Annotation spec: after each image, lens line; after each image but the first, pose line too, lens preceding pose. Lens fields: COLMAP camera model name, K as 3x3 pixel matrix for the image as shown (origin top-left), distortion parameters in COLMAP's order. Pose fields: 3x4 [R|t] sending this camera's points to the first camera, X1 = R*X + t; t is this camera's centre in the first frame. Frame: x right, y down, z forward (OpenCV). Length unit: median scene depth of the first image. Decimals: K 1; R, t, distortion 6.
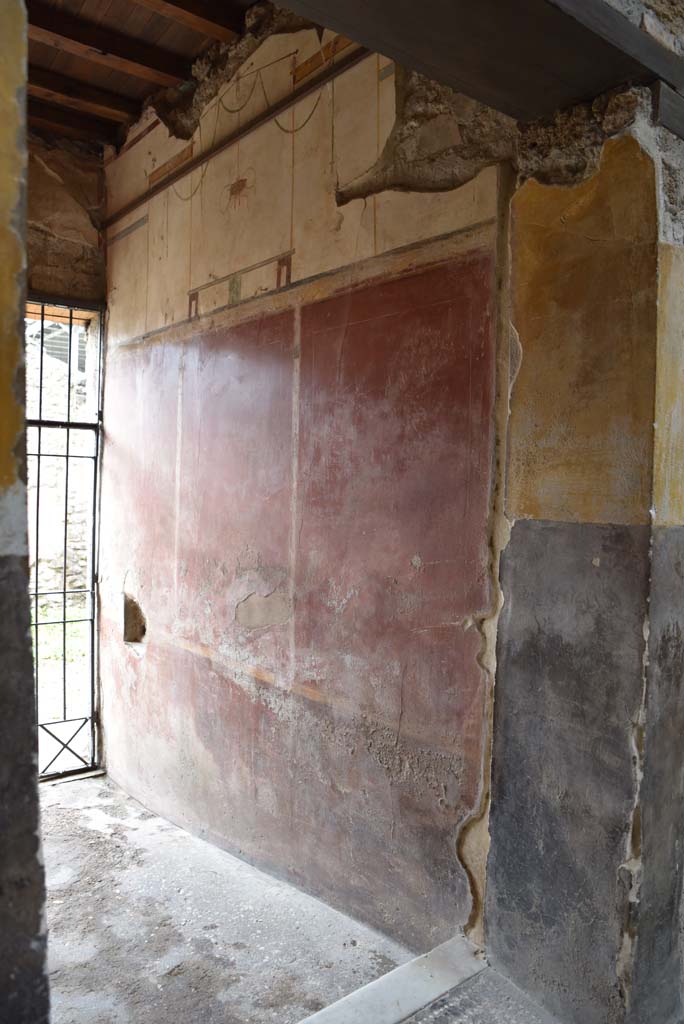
lens RADIAL K [[694.5, 0, 333.1], [0, 694.5, 508.1], [0, 0, 1]] dist [-0.134278, 0.090783]
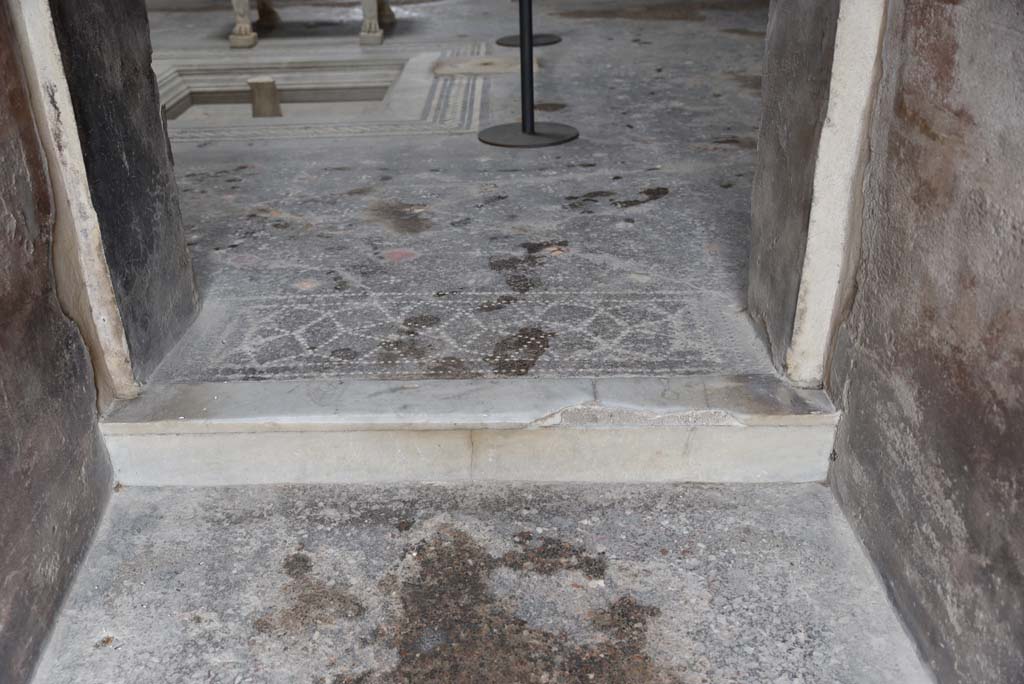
lens RADIAL K [[987.2, 0, 489.8], [0, 987.2, 353.2], [0, 0, 1]] dist [0.011614, 0.000000]
pose [[-0.778163, -0.279965, 0.562211, -0.504019], [0.046264, 0.867170, 0.495860, 0.119909], [-0.626356, 0.411870, -0.661847, 1.146271]]
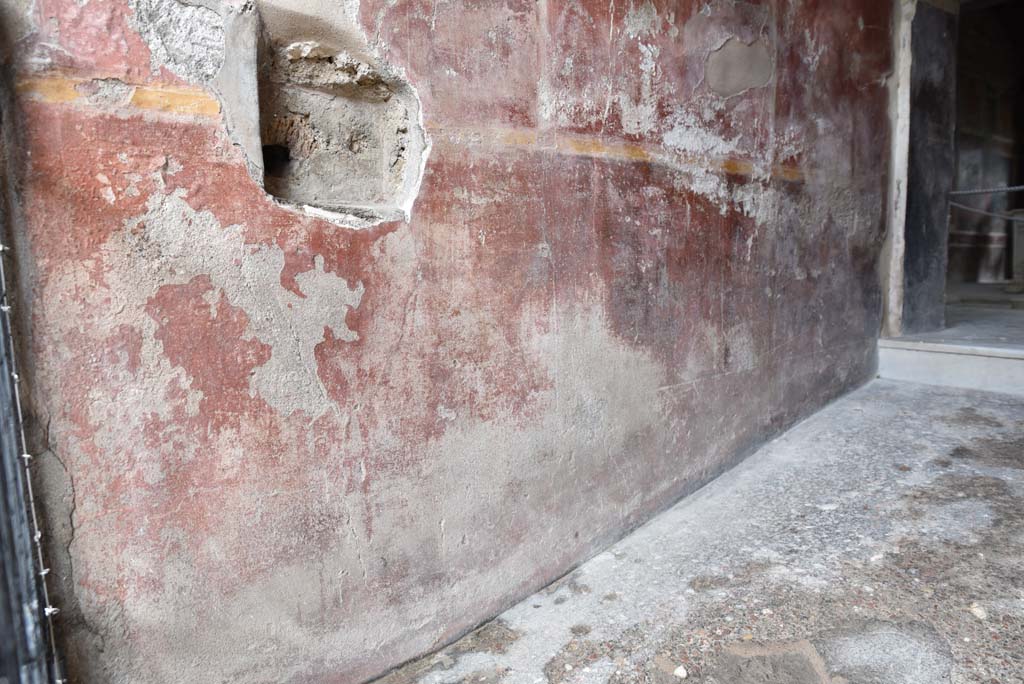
lens RADIAL K [[694.5, 0, 508.7], [0, 694.5, 351.5], [0, 0, 1]] dist [-0.134278, 0.090783]
pose [[0.015324, -0.159042, 0.987153, -0.916182], [0.070911, 0.984956, 0.157587, 0.347808], [-0.997365, 0.067585, 0.026371, 1.410158]]
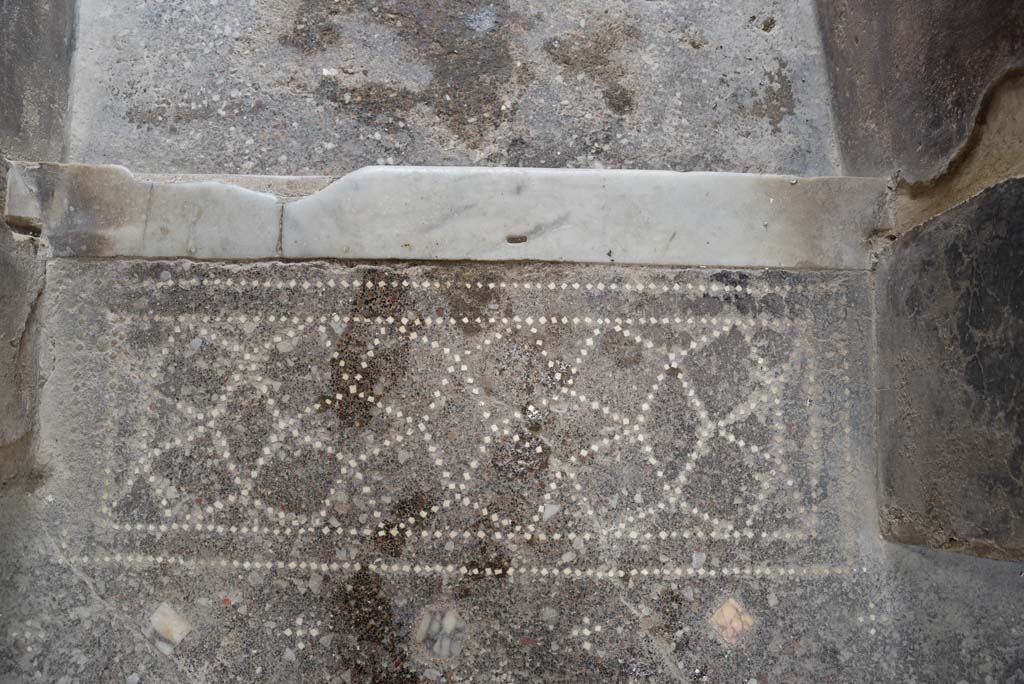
lens RADIAL K [[754.5, 0, 510.2], [0, 754.5, 356.0], [0, 0, 1]] dist [-0.074363, 0.030460]
pose [[0.791754, 0.604191, -0.089883, 0.077766], [-0.010410, 0.160472, 0.986986, 0.087650], [0.610751, -0.780514, 0.133344, 0.539481]]
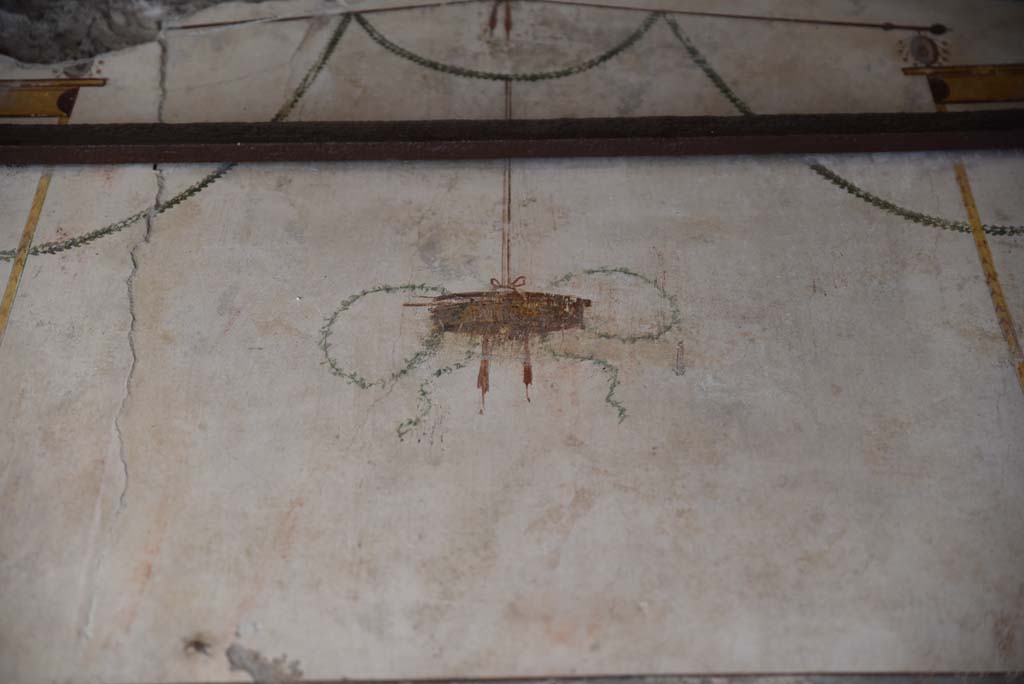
lens RADIAL K [[1867.7, 0, 505.6], [0, 1867.7, 341.7], [0, 0, 1]] dist [0.181891, 0.000000]
pose [[0.653240, 0.556185, 0.513746, -0.482378], [0.065282, 0.634626, -0.770058, -0.085375], [-0.754331, 0.536571, 0.378254, 0.967167]]
